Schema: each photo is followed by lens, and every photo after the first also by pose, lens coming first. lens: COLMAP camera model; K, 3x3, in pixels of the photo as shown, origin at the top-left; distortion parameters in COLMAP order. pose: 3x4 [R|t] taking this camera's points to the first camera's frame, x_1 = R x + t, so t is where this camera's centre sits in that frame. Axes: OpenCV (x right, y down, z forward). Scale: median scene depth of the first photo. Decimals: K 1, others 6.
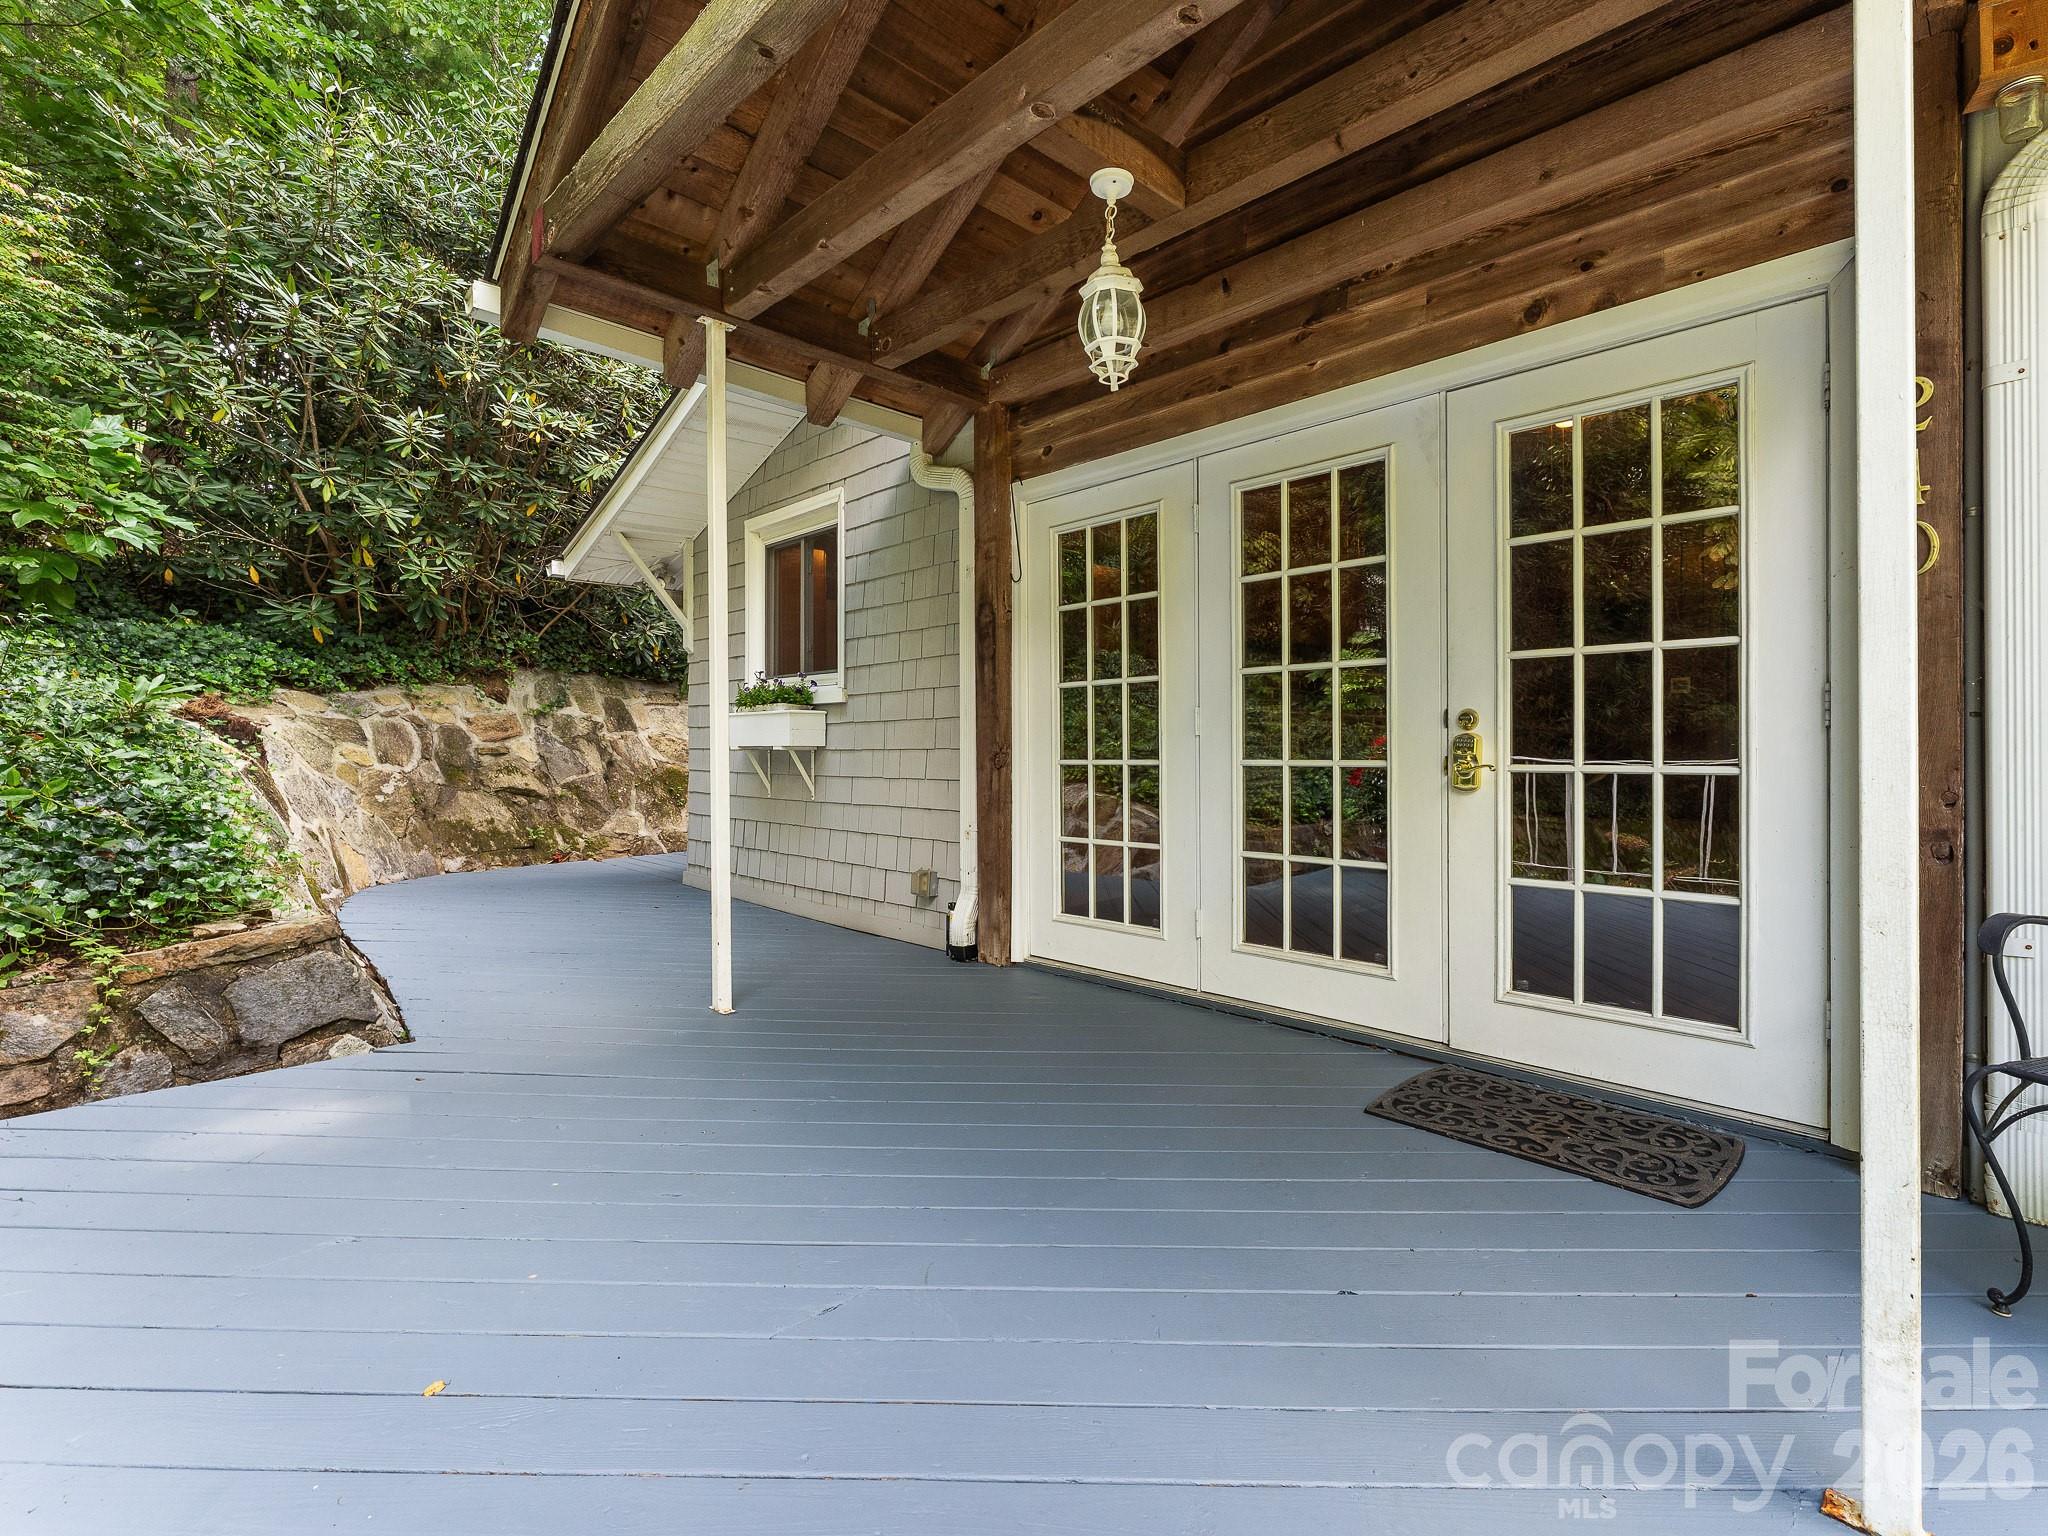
lens RADIAL K [[958.5, 0, 1030.2], [0, 958.5, 746.1], [0, 0, 1]] dist [-0.000196, -0.000630]
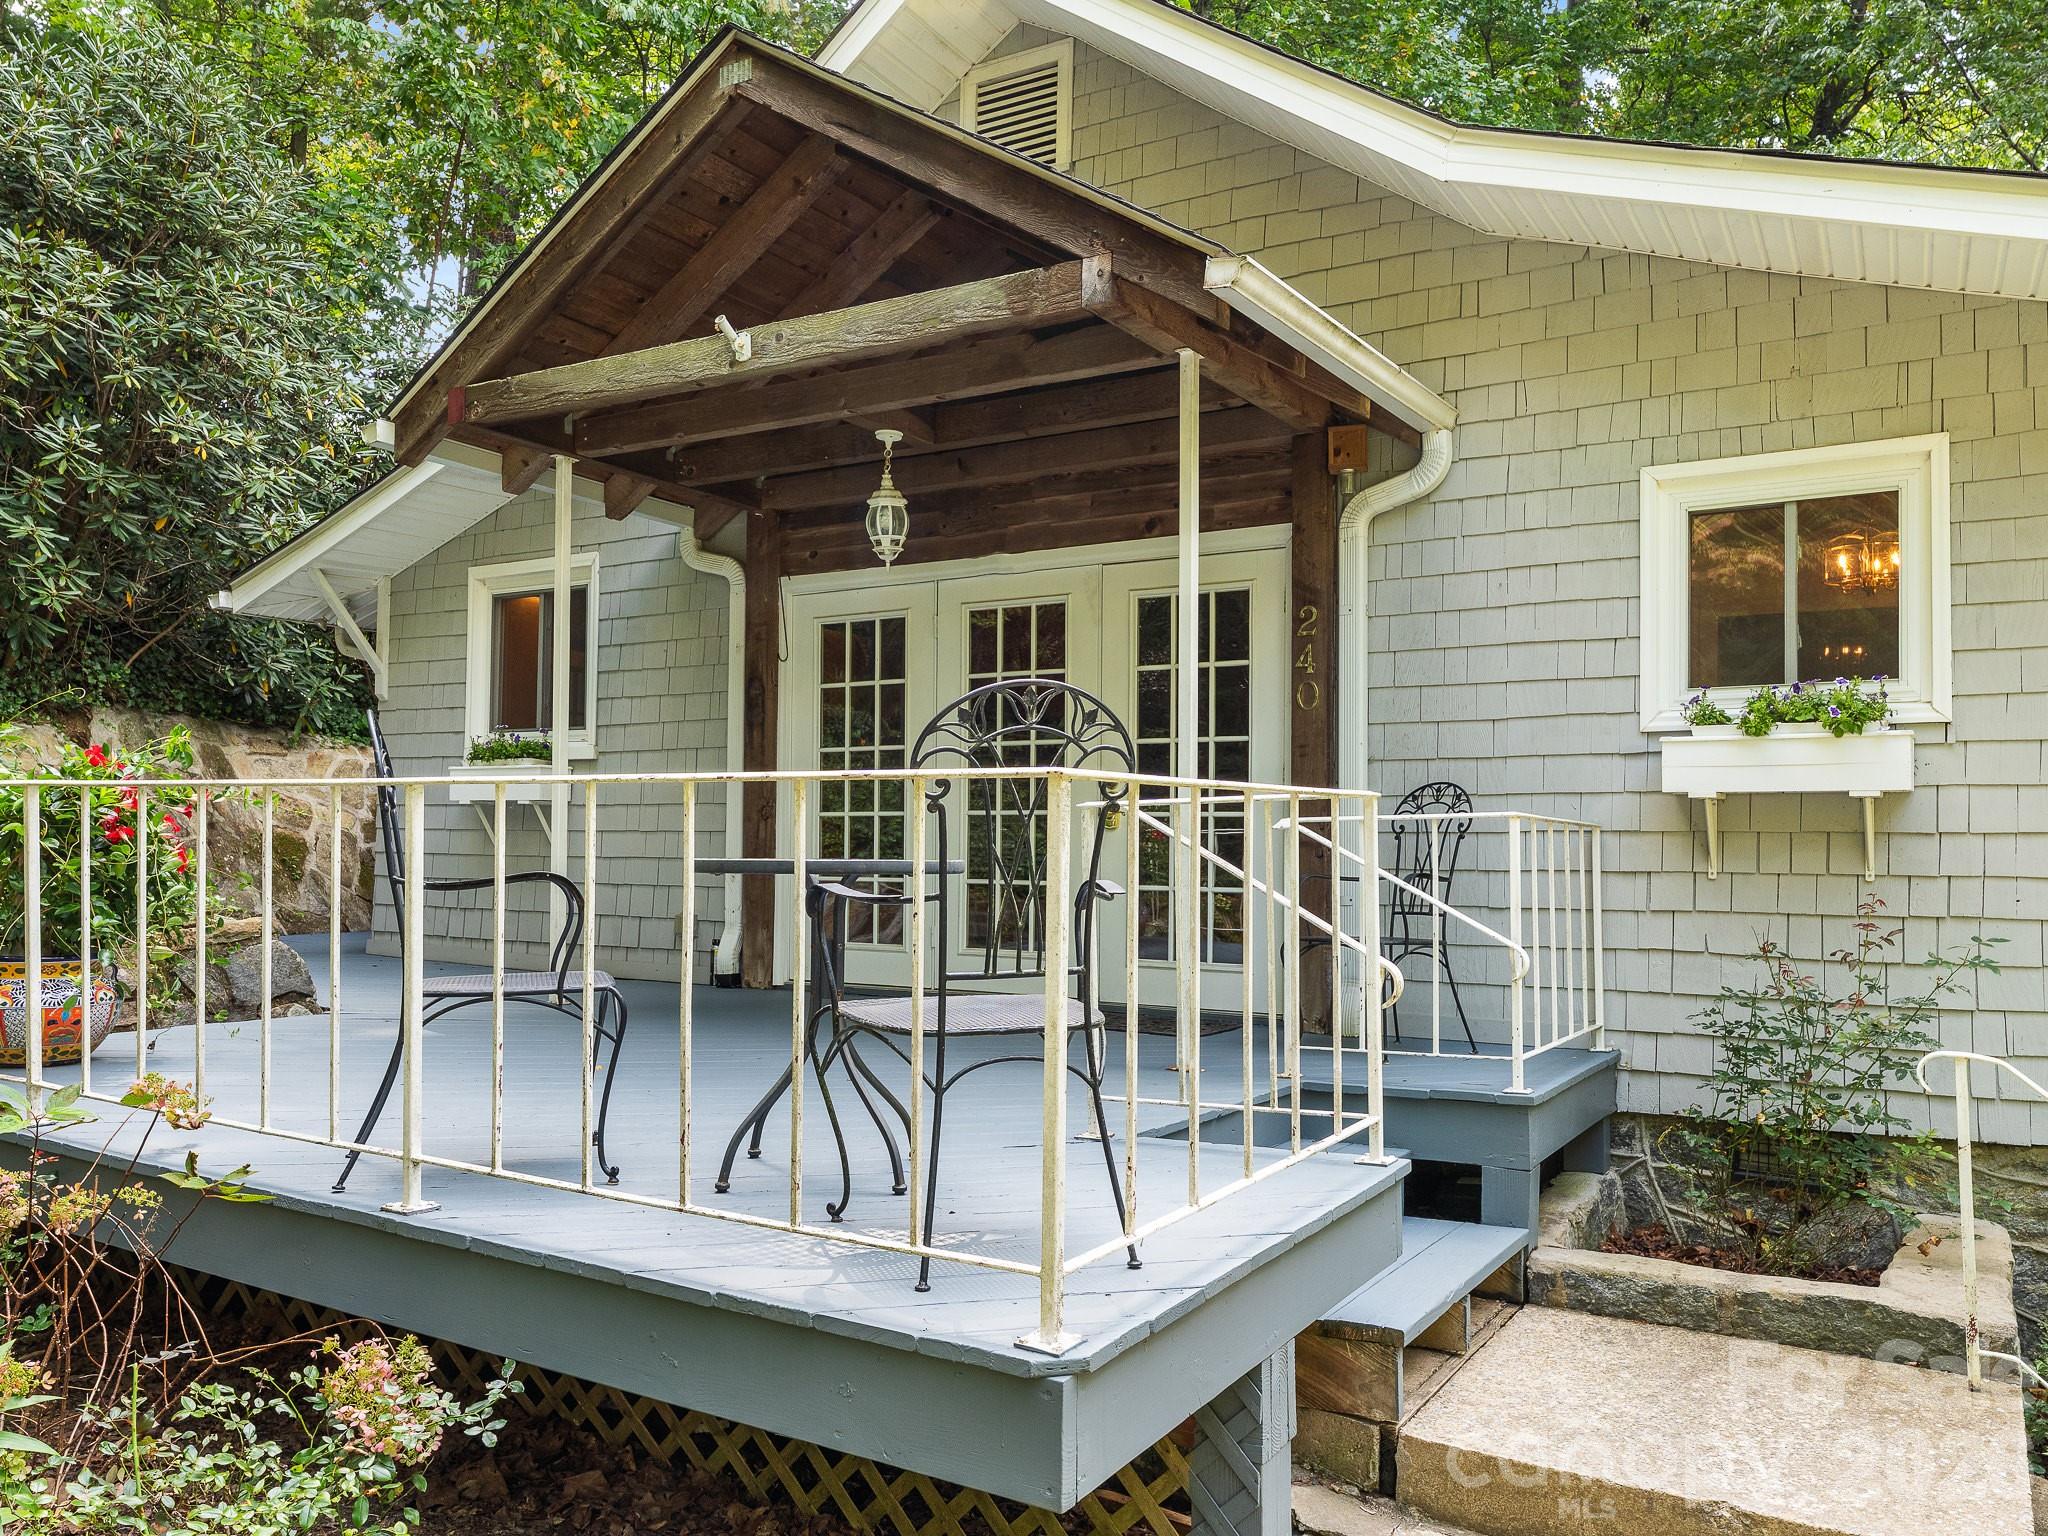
lens RADIAL K [[1525.5, 0, 1061.0], [0, 1525.5, 798.6], [0, 0, 1]] dist [-0.000357, 0.000838]
pose [[0.963943, 0.018605, 0.265459, -0.179028], [-0.011970, 0.999575, -0.026589, 0.043347], [-0.265841, 0.022452, 0.963755, -0.890785]]
